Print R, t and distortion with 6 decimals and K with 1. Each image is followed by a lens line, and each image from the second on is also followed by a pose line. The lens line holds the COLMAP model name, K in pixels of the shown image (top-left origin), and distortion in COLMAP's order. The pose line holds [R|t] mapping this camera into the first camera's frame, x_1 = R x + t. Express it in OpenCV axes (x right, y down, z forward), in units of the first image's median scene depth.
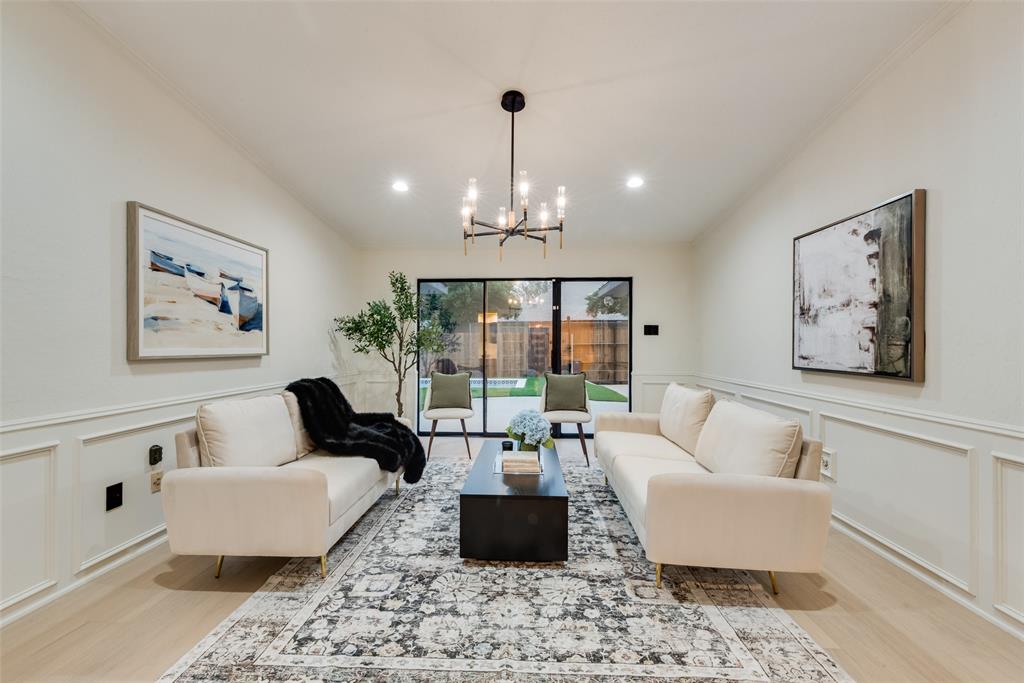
lens RADIAL K [[412.9, 0, 508.5], [0, 412.9, 339.4], [0, 0, 1]] dist [0.000483, 0.000049]
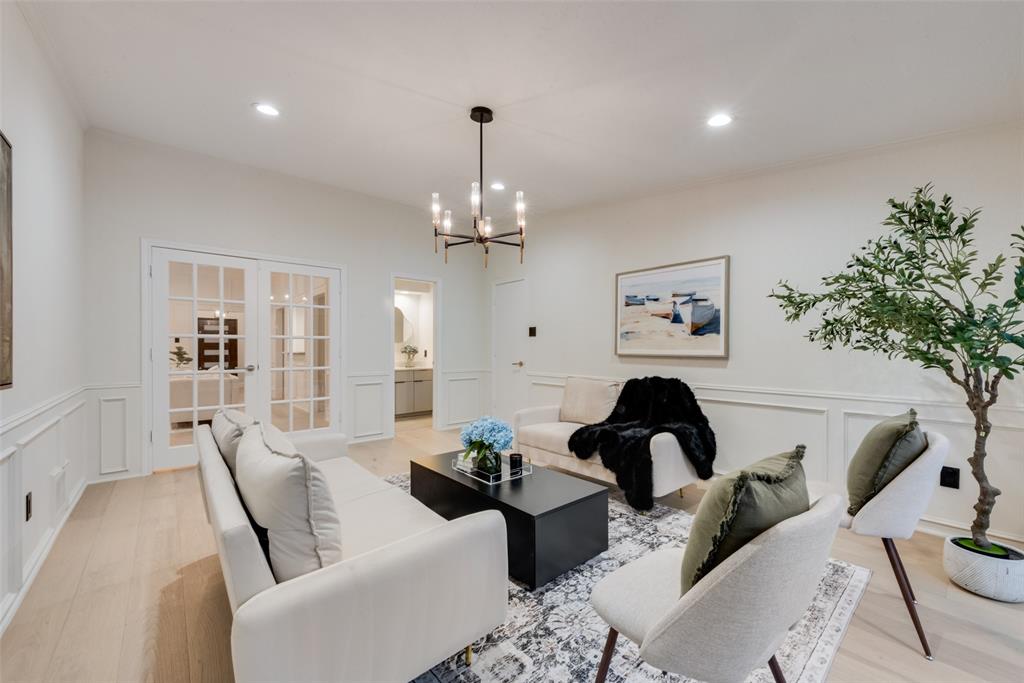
lens RADIAL K [[412.9, 0, 515.0], [0, 412.9, 346.3], [0, 0, 1]] dist [0.000483, 0.000049]
pose [[-0.722780, -0.020778, -0.690766, 0.610120], [-0.002337, 0.999616, -0.027623, 0.048239], [0.691074, -0.018351, -0.722551, 1.644558]]
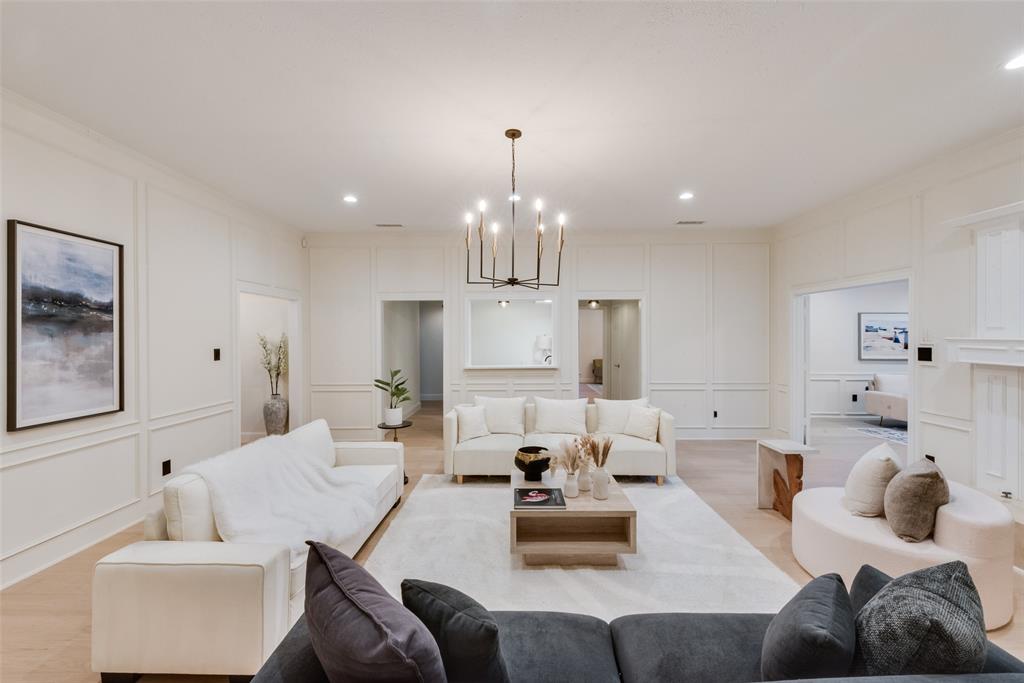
lens RADIAL K [[412.9, 0, 514.3], [0, 412.9, 334.7], [0, 0, 1]] dist [0.000483, 0.000049]
pose [[0.047743, -0.003402, -0.998854, 1.863178], [0.003685, 0.999988, -0.003230, -0.119671], [0.998853, -0.003527, 0.047755, -1.587217]]
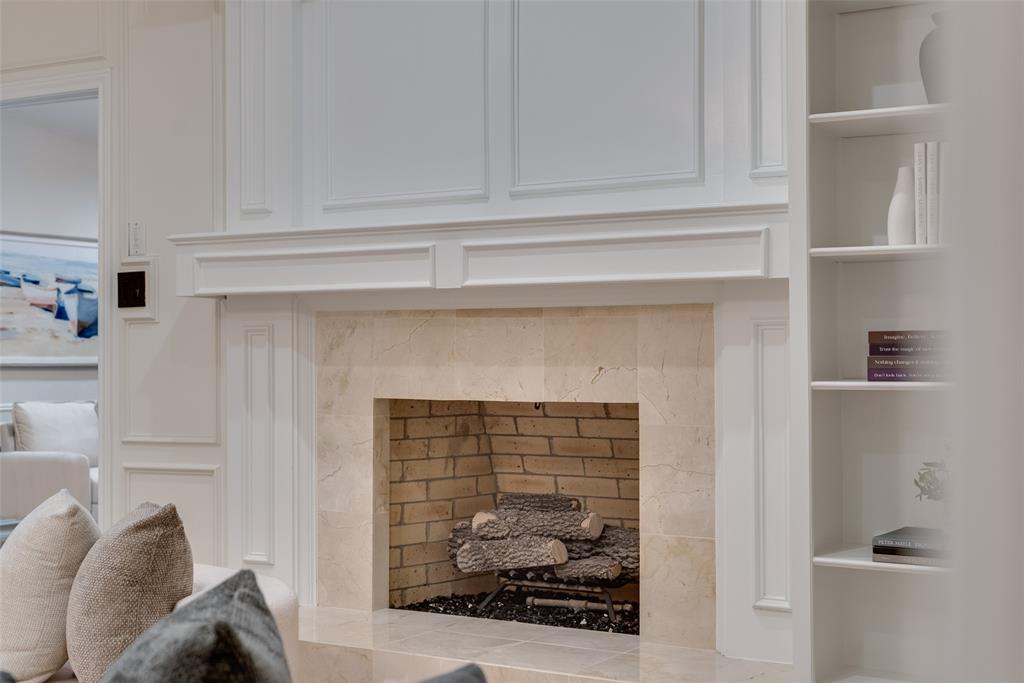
lens RADIAL K [[1507.6, 0, 511.1], [0, 1507.6, 336.7], [0, 0, 1]] dist [-0.019727, 0.000000]
pose [[0.887216, -0.010053, -0.461245, 1.854812], [0.010676, 0.999942, -0.001258, -0.010283], [0.461231, -0.003808, 0.887272, -1.612979]]
